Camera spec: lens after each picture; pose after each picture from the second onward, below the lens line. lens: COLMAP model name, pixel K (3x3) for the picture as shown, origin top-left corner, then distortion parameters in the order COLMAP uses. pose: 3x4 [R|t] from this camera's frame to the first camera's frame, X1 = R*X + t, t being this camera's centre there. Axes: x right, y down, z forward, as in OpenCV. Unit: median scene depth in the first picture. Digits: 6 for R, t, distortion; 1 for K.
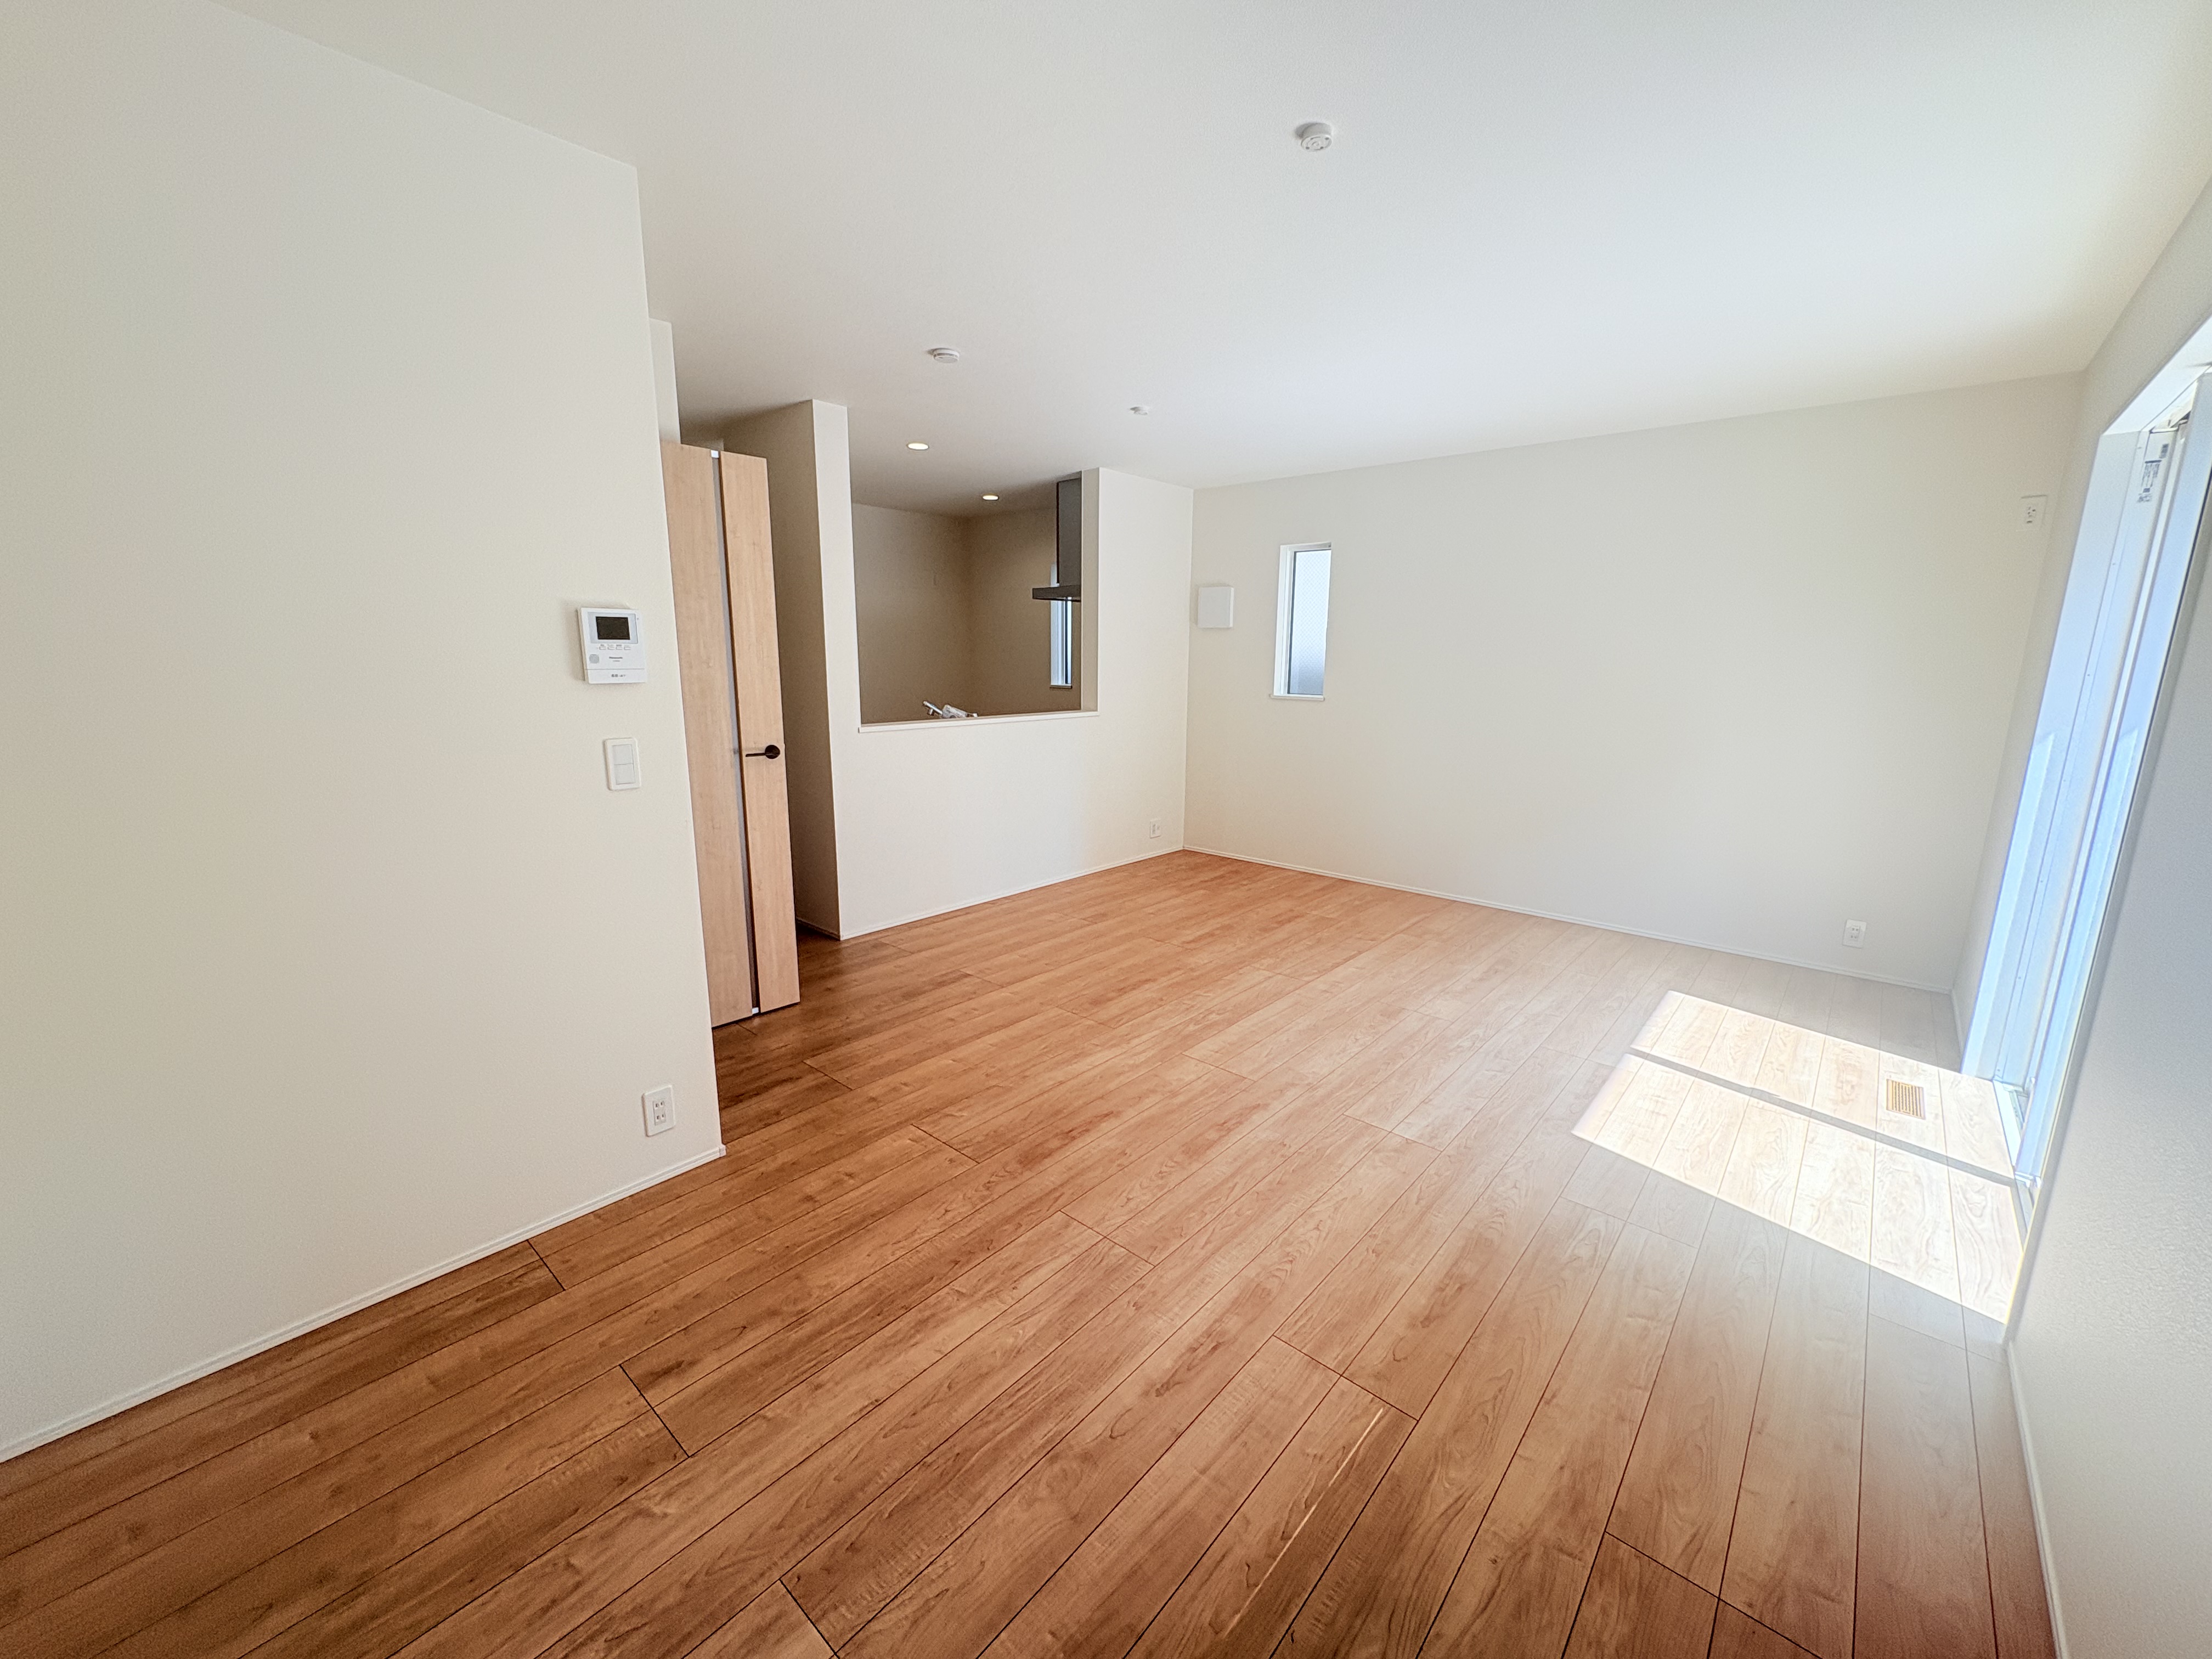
lens RADIAL K [[879.4, 0, 1100.7], [0, 879.4, 816.5], [0, 0, 1]] dist [0.002151, 0.000134]
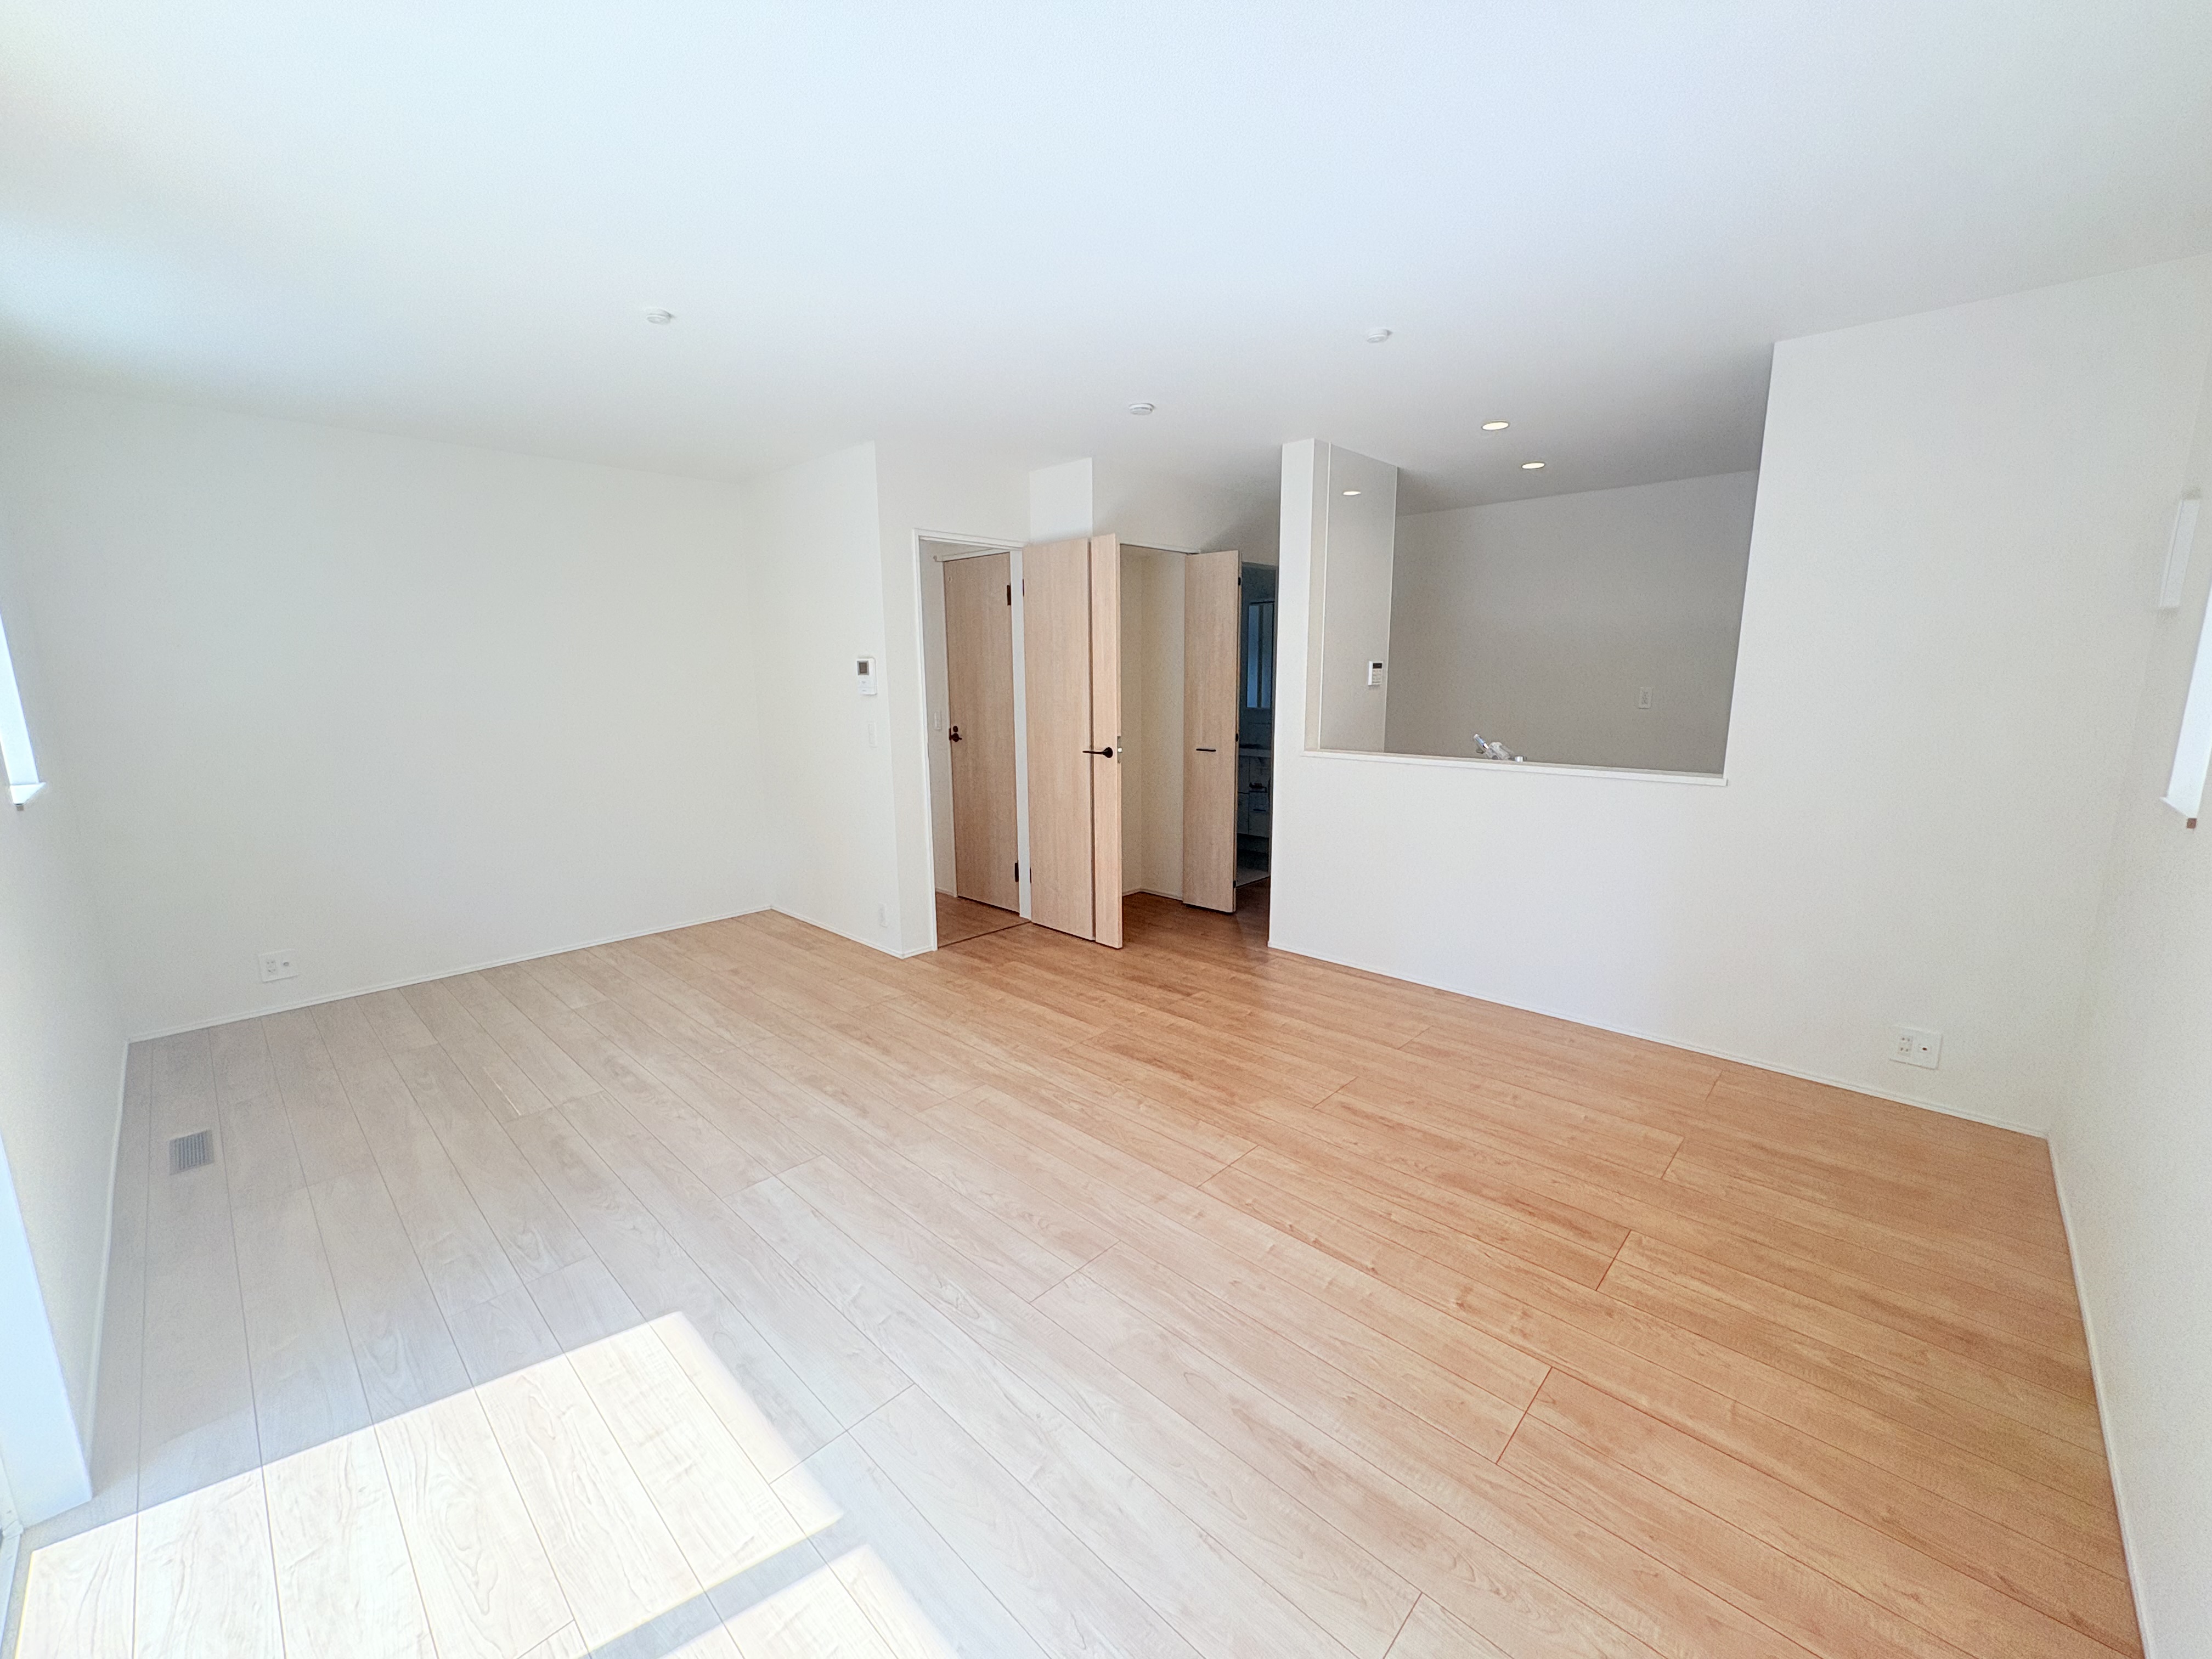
lens RADIAL K [[879.4, 0, 1122.0], [0, 879.4, 852.5], [0, 0, 1]] dist [0.002151, 0.000134]
pose [[-0.025966, 0.196523, -0.980155, 0.859604], [-0.178094, 0.963891, 0.197980, -0.174521], [0.983671, 0.179701, 0.009971, 0.933982]]
